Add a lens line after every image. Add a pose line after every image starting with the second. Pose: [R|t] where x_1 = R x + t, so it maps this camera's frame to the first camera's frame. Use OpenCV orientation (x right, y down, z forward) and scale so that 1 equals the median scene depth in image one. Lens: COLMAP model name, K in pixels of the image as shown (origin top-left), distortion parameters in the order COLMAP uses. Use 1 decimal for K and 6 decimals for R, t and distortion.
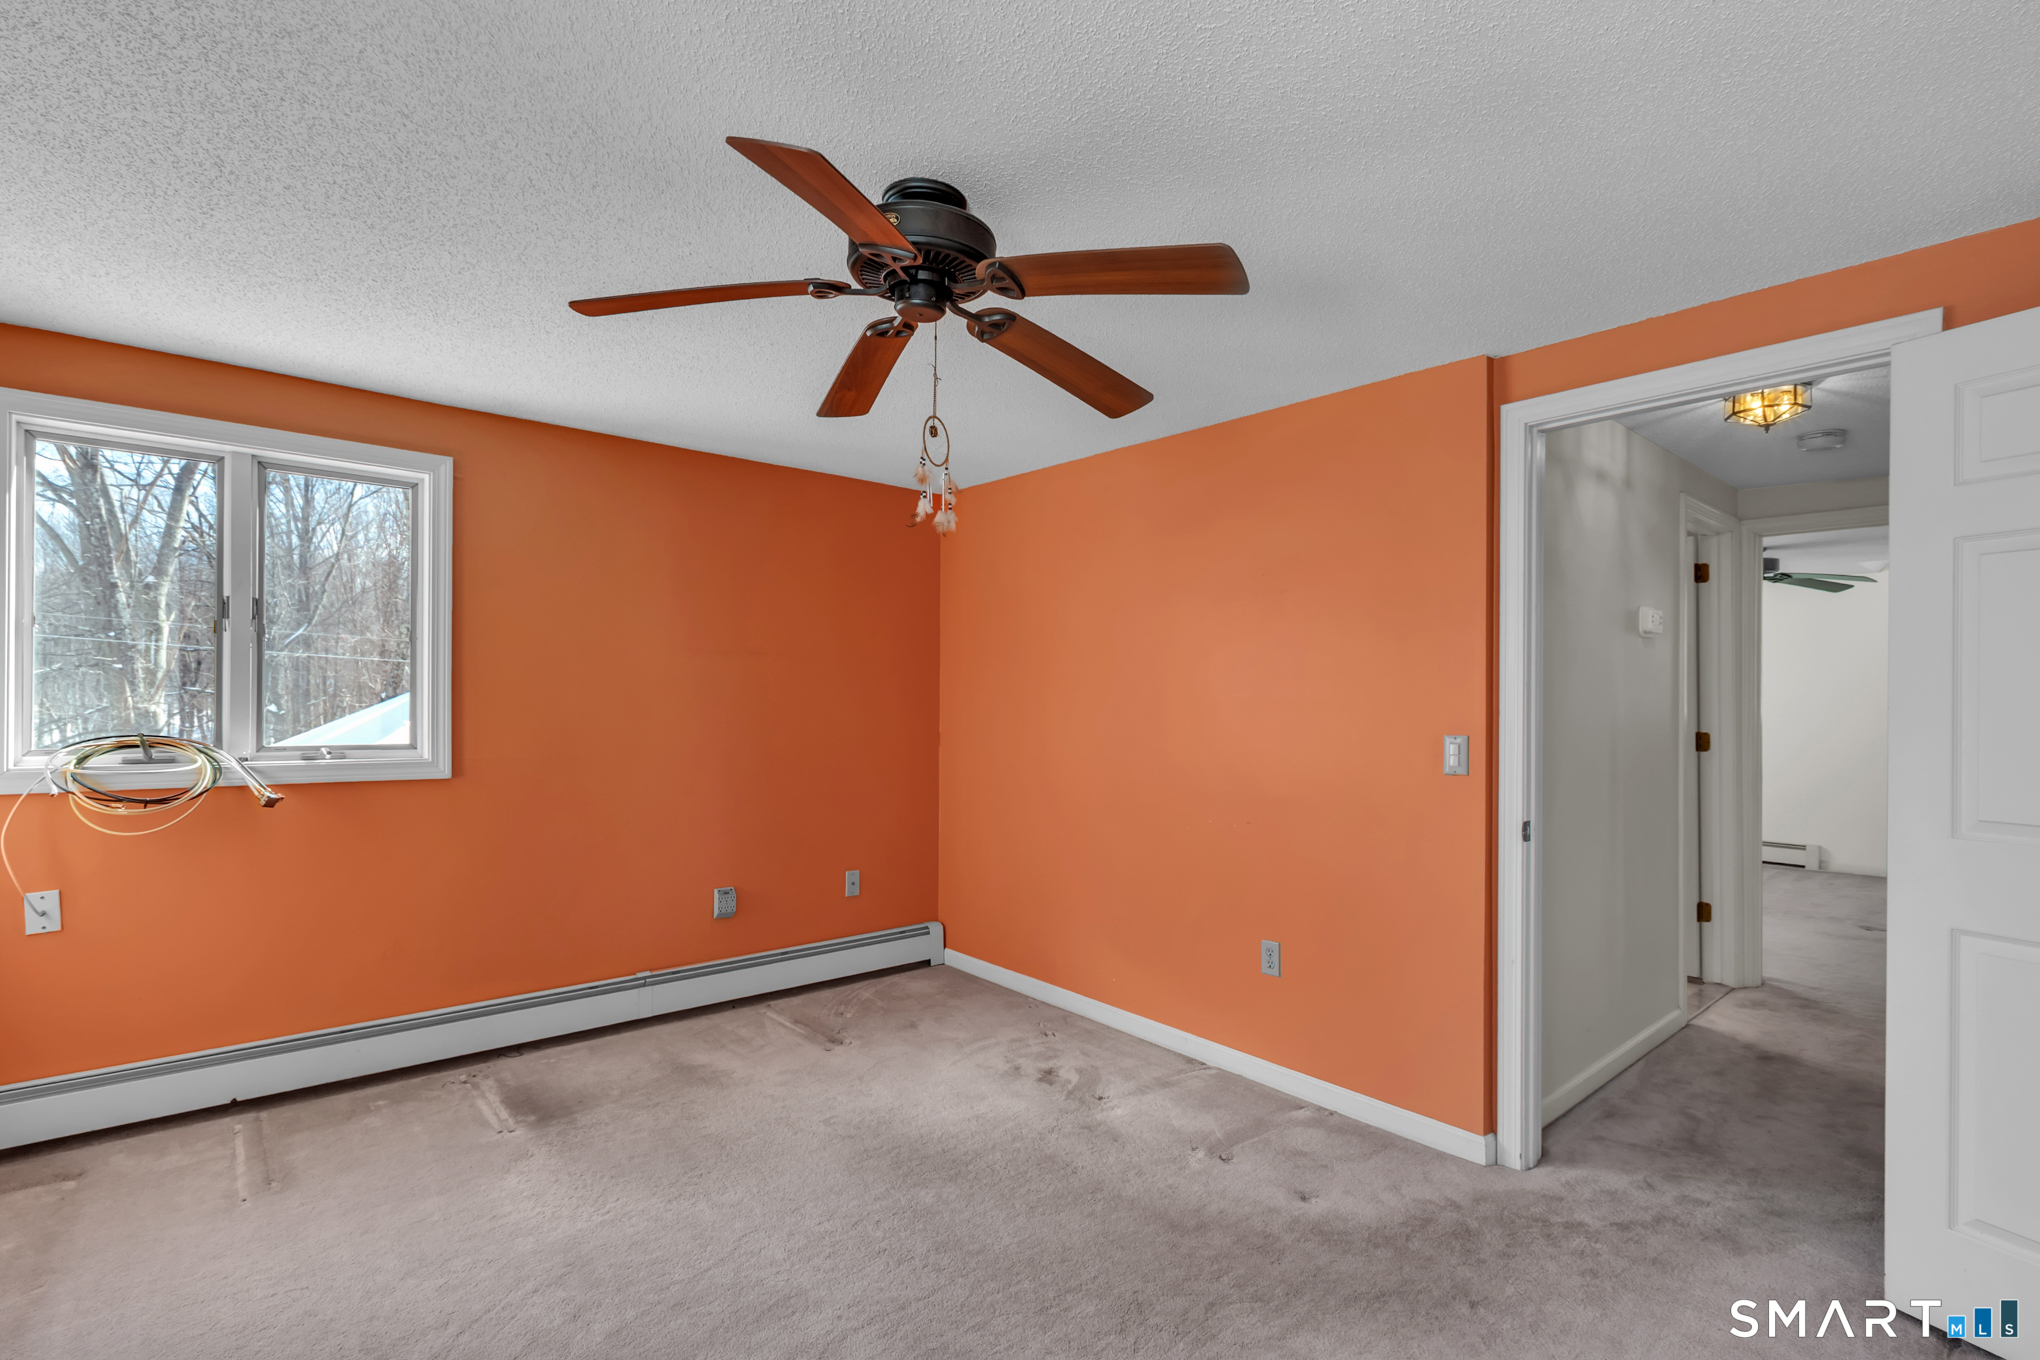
lens RADIAL K [[922.5, 0, 1018.3], [0, 922.5, 699.0], [0, 0, 1]] dist [0.000520, -0.001444]
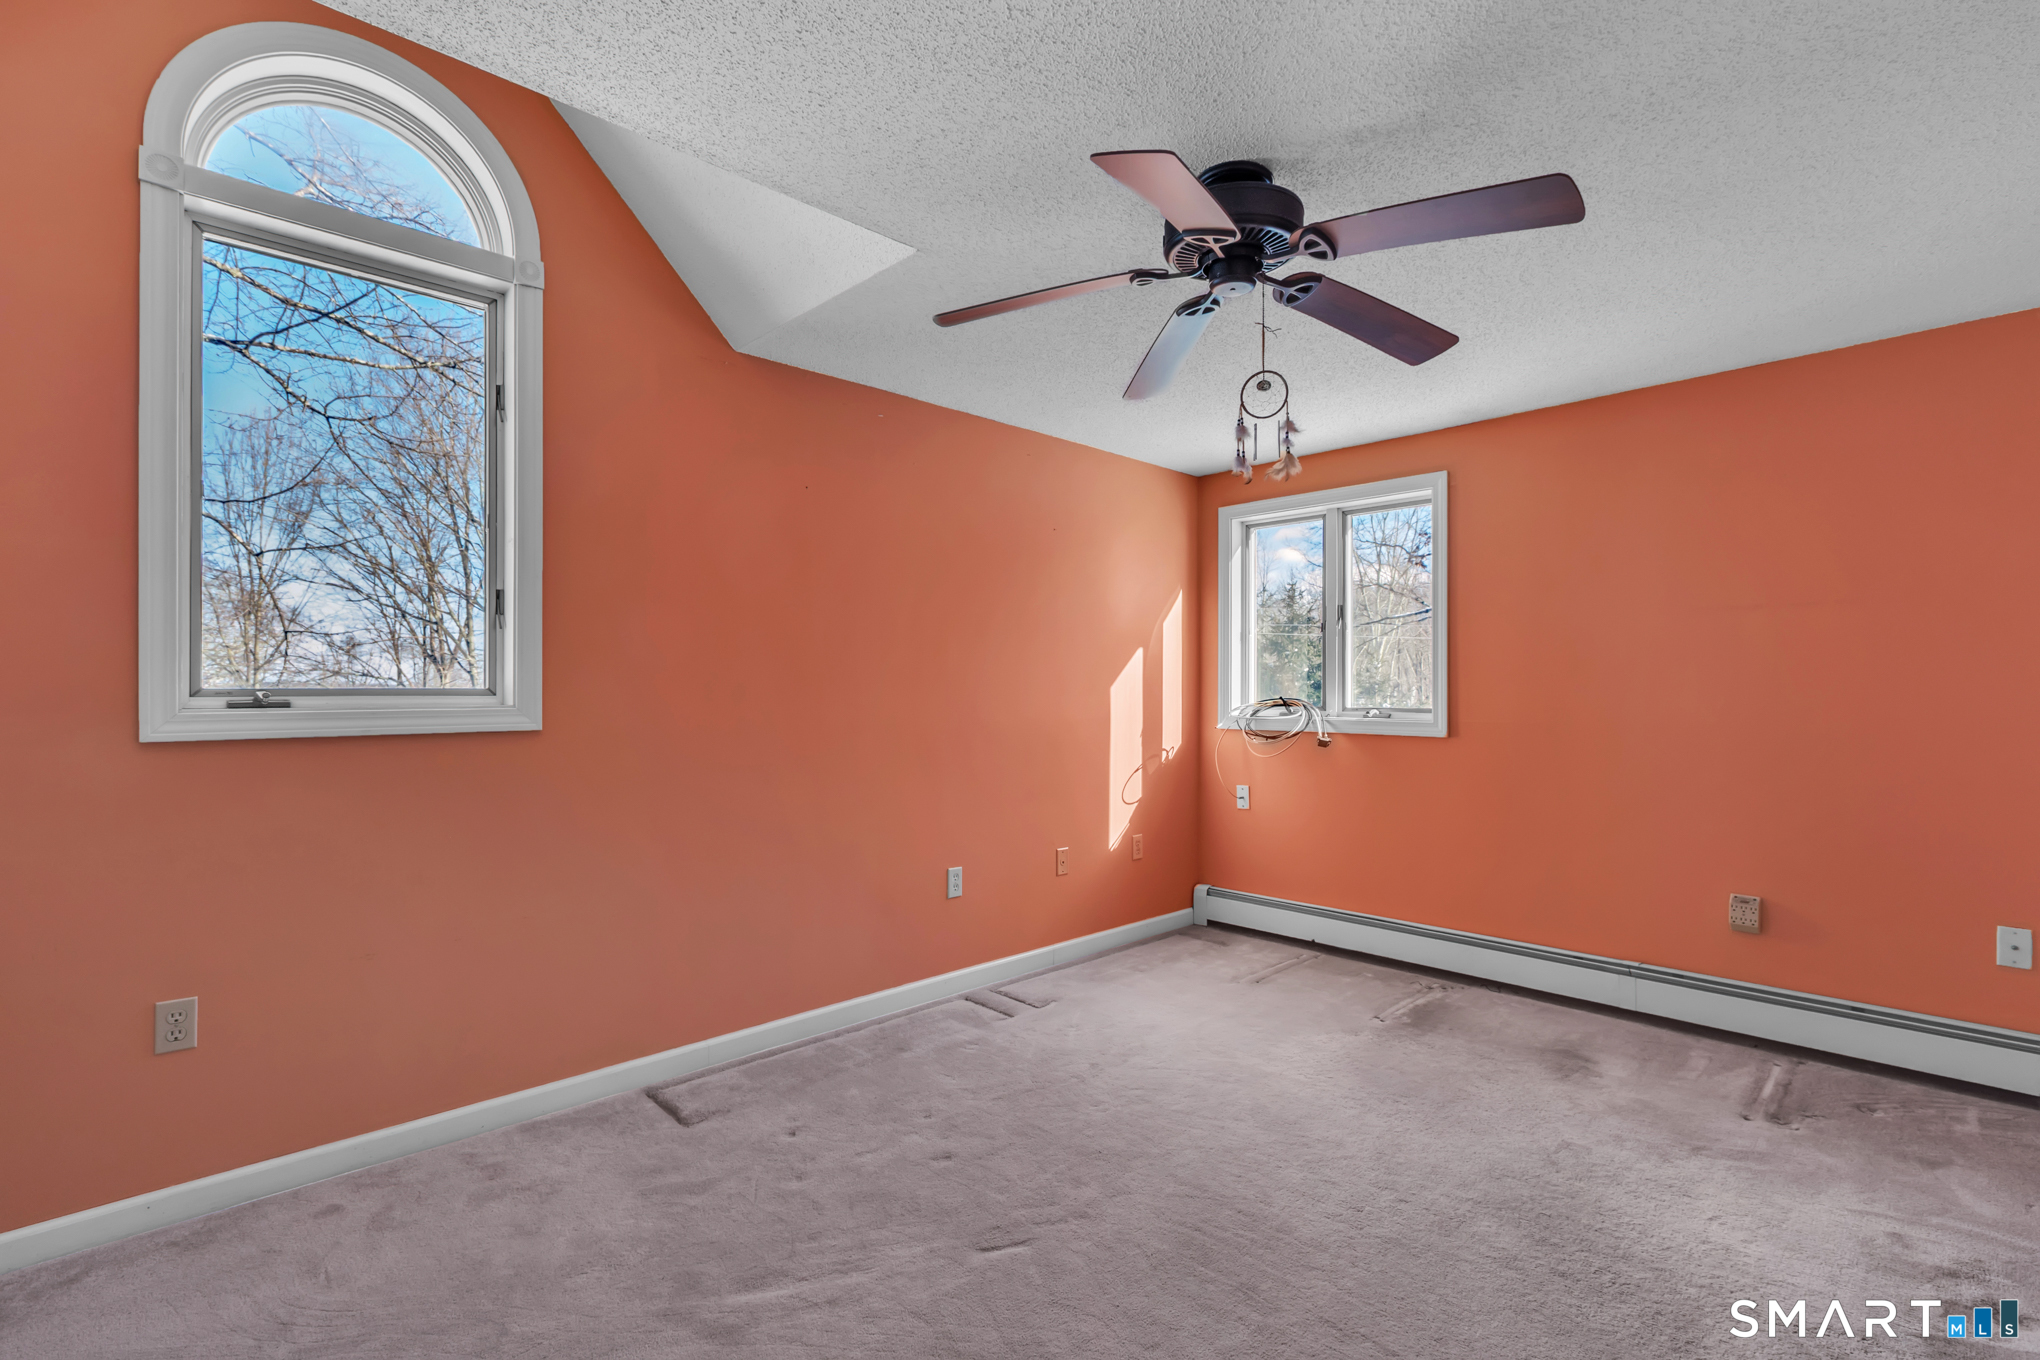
lens RADIAL K [[922.5, 0, 1067.9], [0, 922.5, 697.1], [0, 0, 1]] dist [0.000520, -0.001444]
pose [[0.095994, -0.004126, -0.995373, 0.553649], [0.005103, 0.999980, -0.003653, 0.036661], [0.995369, -0.004728, 0.096013, 0.412163]]
